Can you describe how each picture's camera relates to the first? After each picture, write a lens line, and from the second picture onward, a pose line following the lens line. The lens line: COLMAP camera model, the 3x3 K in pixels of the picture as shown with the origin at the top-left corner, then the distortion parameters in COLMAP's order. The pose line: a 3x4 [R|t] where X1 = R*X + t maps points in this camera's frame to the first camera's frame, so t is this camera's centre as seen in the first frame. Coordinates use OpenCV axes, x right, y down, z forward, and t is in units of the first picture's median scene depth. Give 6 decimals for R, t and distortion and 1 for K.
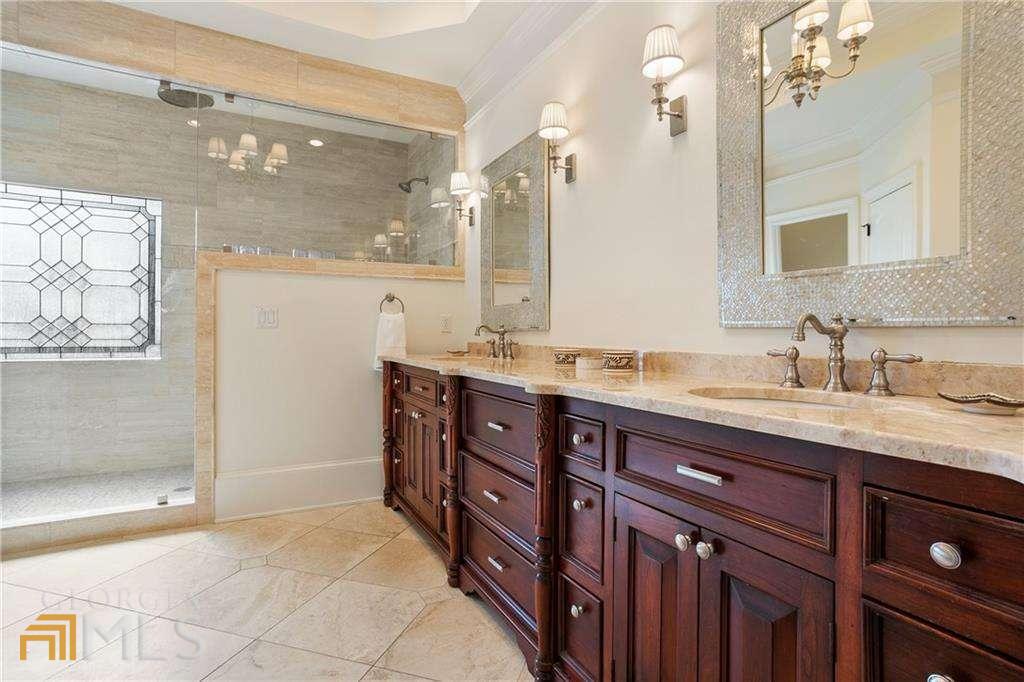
lens RADIAL K [[501.4, 0, 513.4], [0, 501.4, 335.8], [0, 0, 1]] dist [-0.006883, 0.005749]
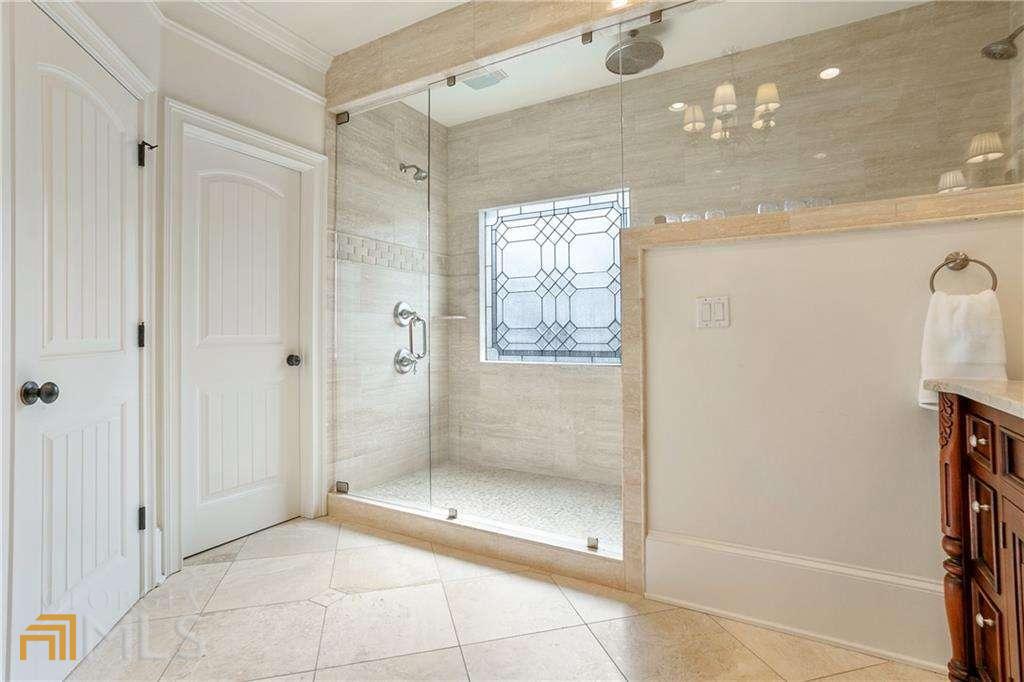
lens RADIAL K [[501.4, 0, 509.5], [0, 501.4, 325.3], [0, 0, 1]] dist [-0.006883, 0.005749]
pose [[0.529152, -0.024252, -0.848180, -0.063646], [-0.002430, 0.999544, -0.030096, 0.001126], [0.848523, 0.017986, 0.528852, 0.366366]]
